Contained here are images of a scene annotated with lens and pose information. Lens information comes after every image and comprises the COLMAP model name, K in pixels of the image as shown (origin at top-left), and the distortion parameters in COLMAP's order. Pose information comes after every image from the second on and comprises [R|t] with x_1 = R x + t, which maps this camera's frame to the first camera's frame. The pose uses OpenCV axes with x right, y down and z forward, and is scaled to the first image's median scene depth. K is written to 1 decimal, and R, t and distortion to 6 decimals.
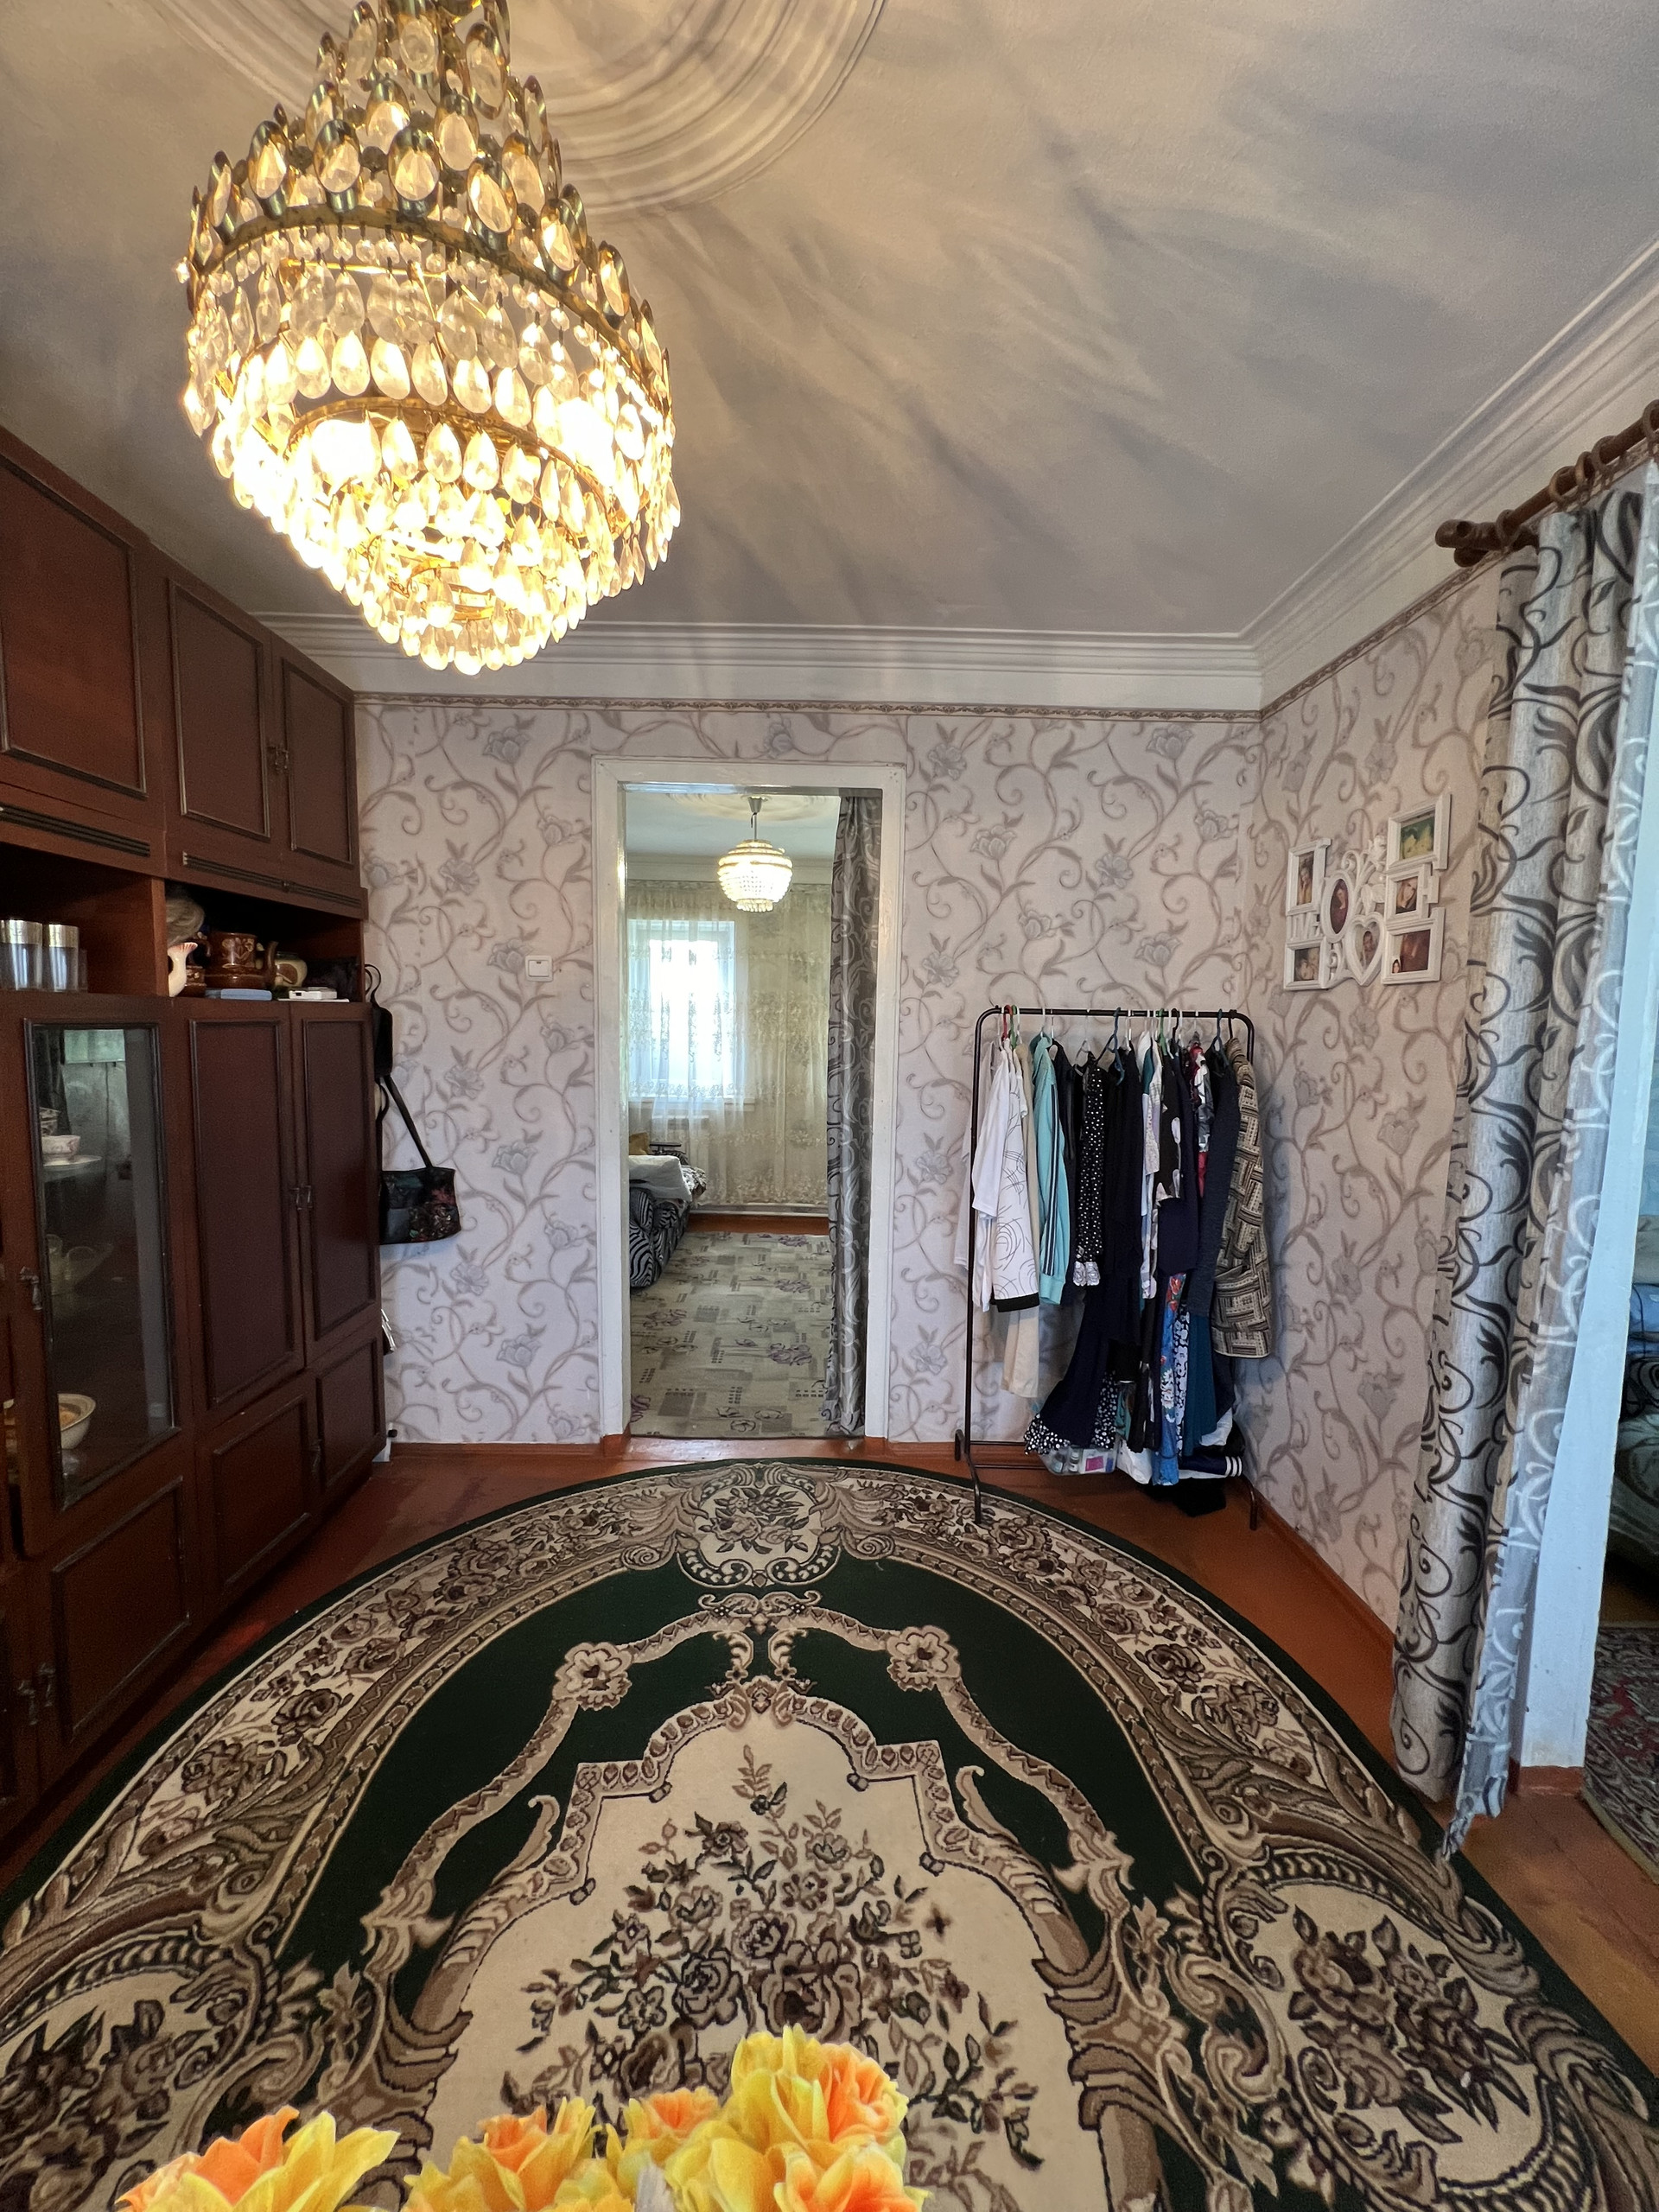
lens RADIAL K [[882.9, 0, 837.8], [0, 882.9, 1111.7], [0, 0, 1]] dist [-0.008801, 0.001495]
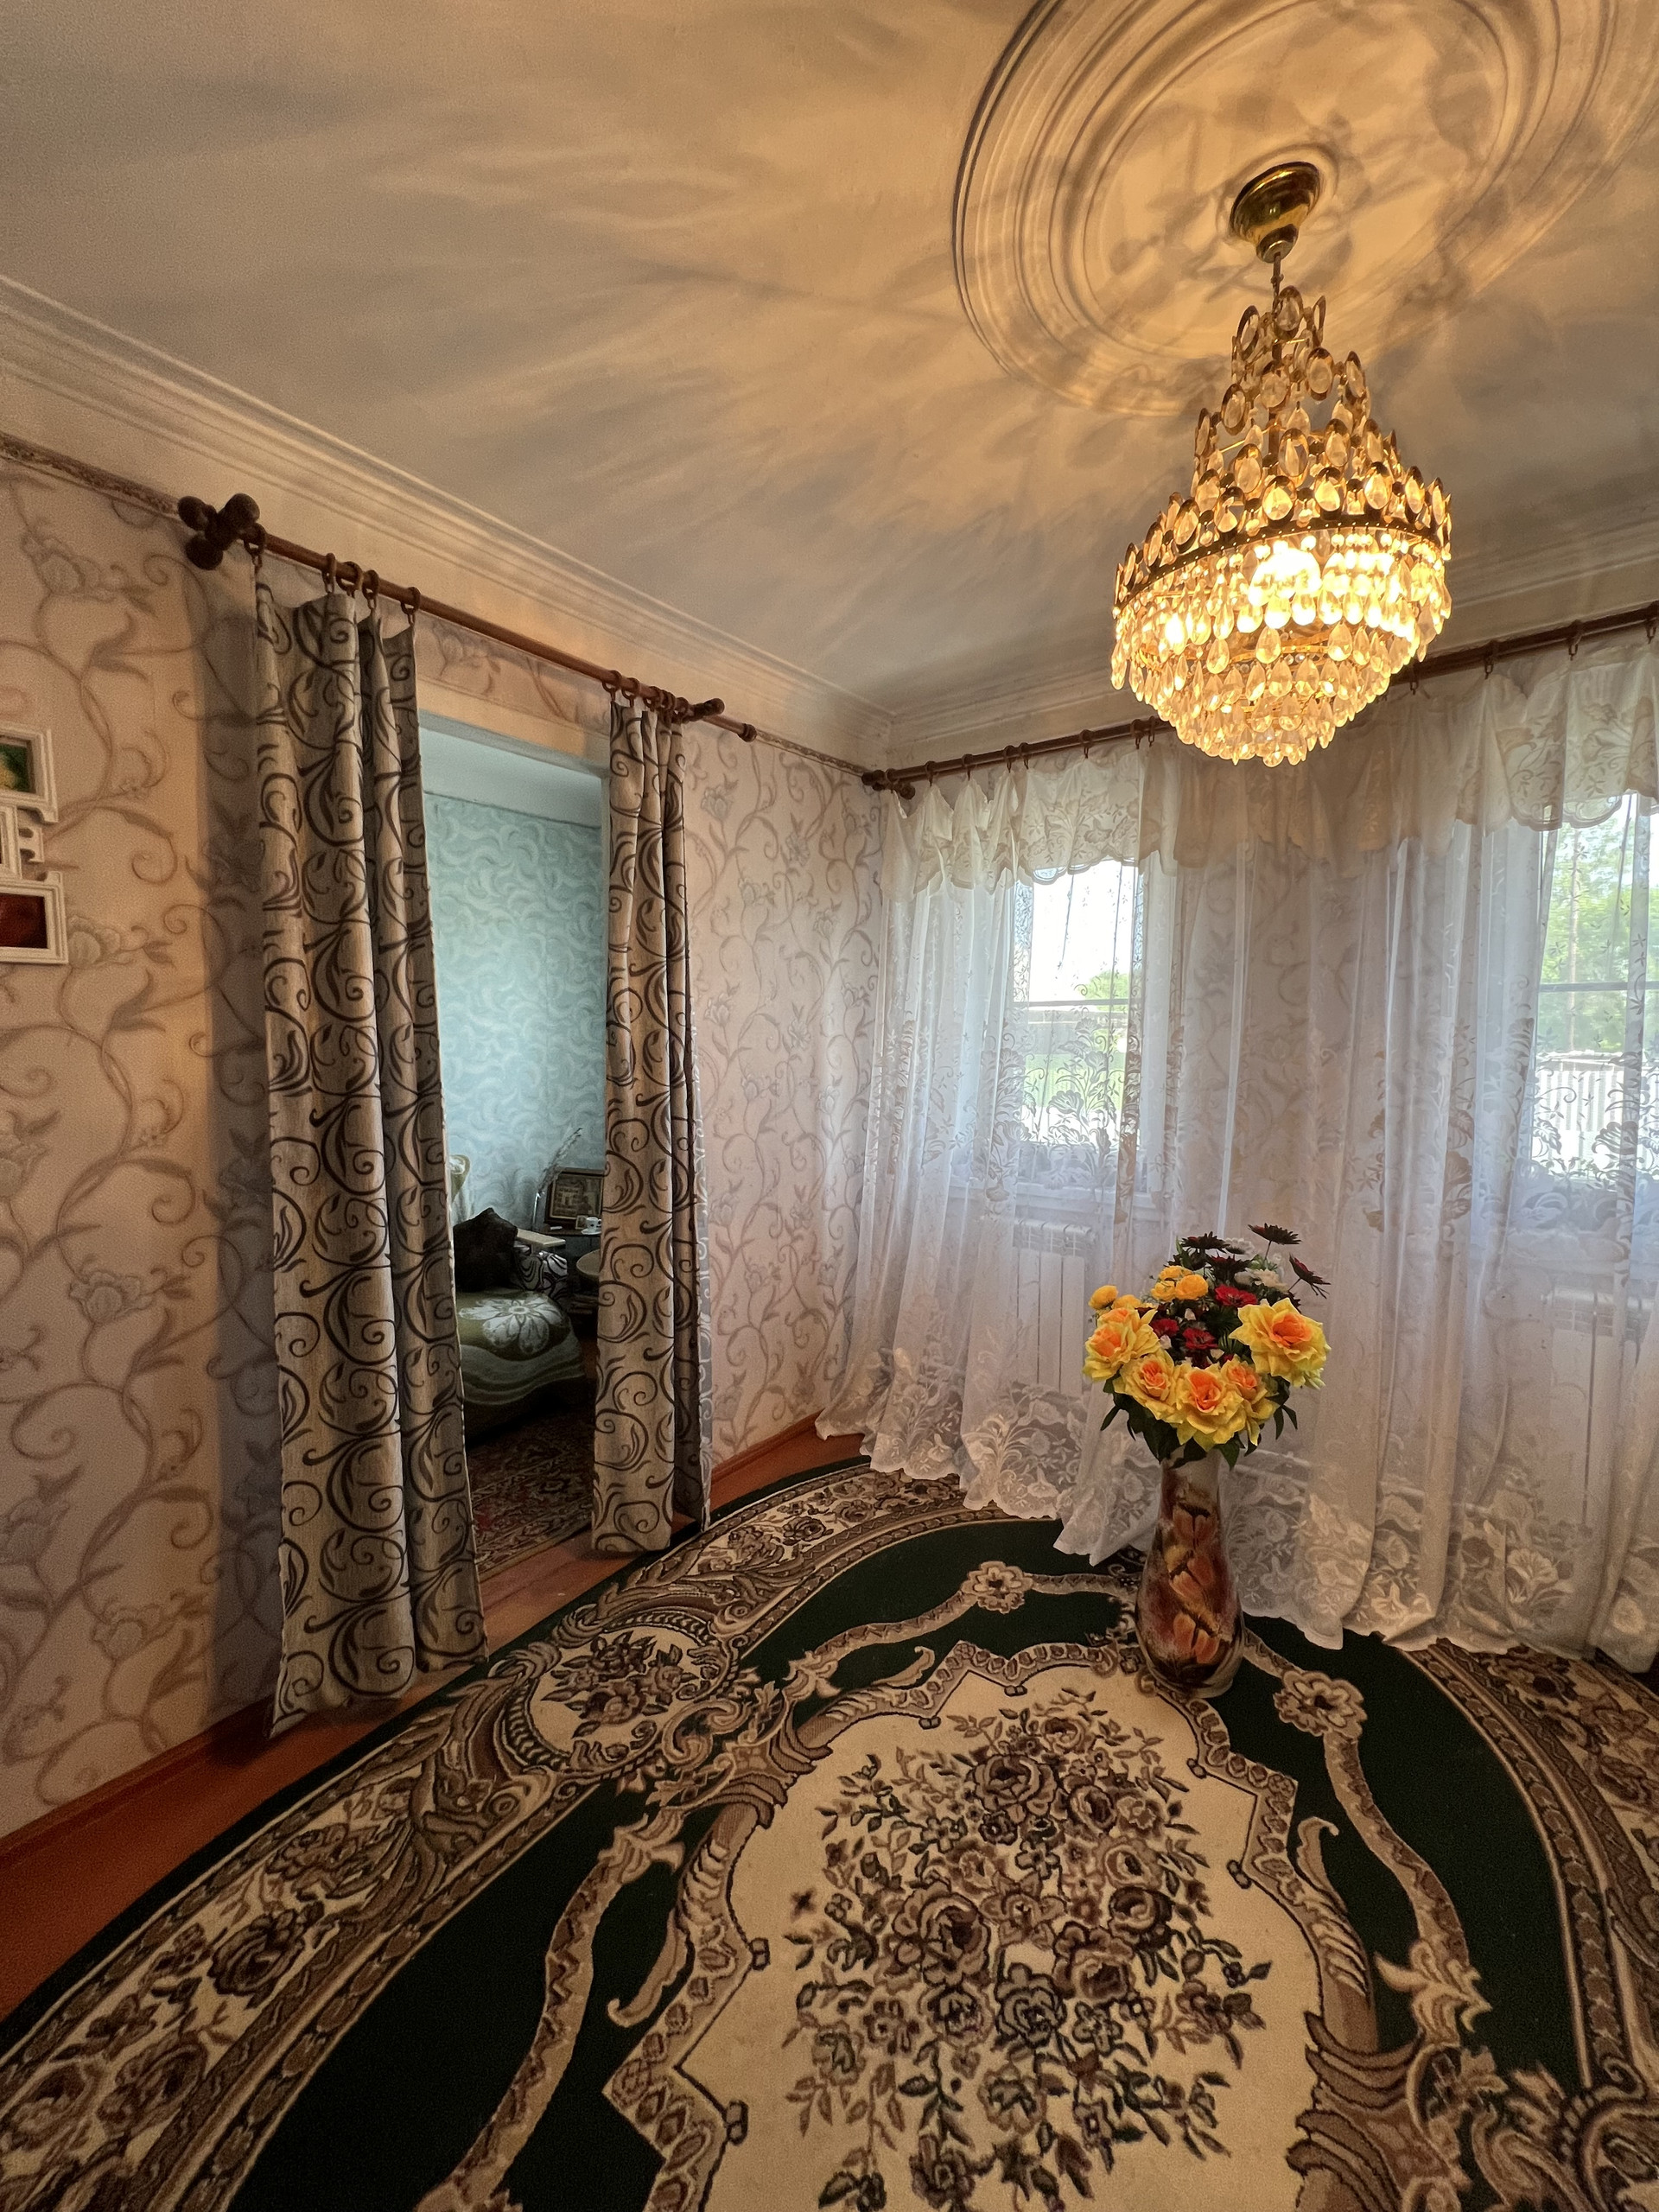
lens RADIAL K [[882.9, 0, 841.1], [0, 882.9, 1106.5], [0, 0, 1]] dist [-0.008801, 0.001495]
pose [[-0.776566, -0.058012, 0.627360, -0.508961], [0.058795, 0.984734, 0.163837, -0.149487], [-0.627287, 0.164116, -0.761300, 1.611297]]
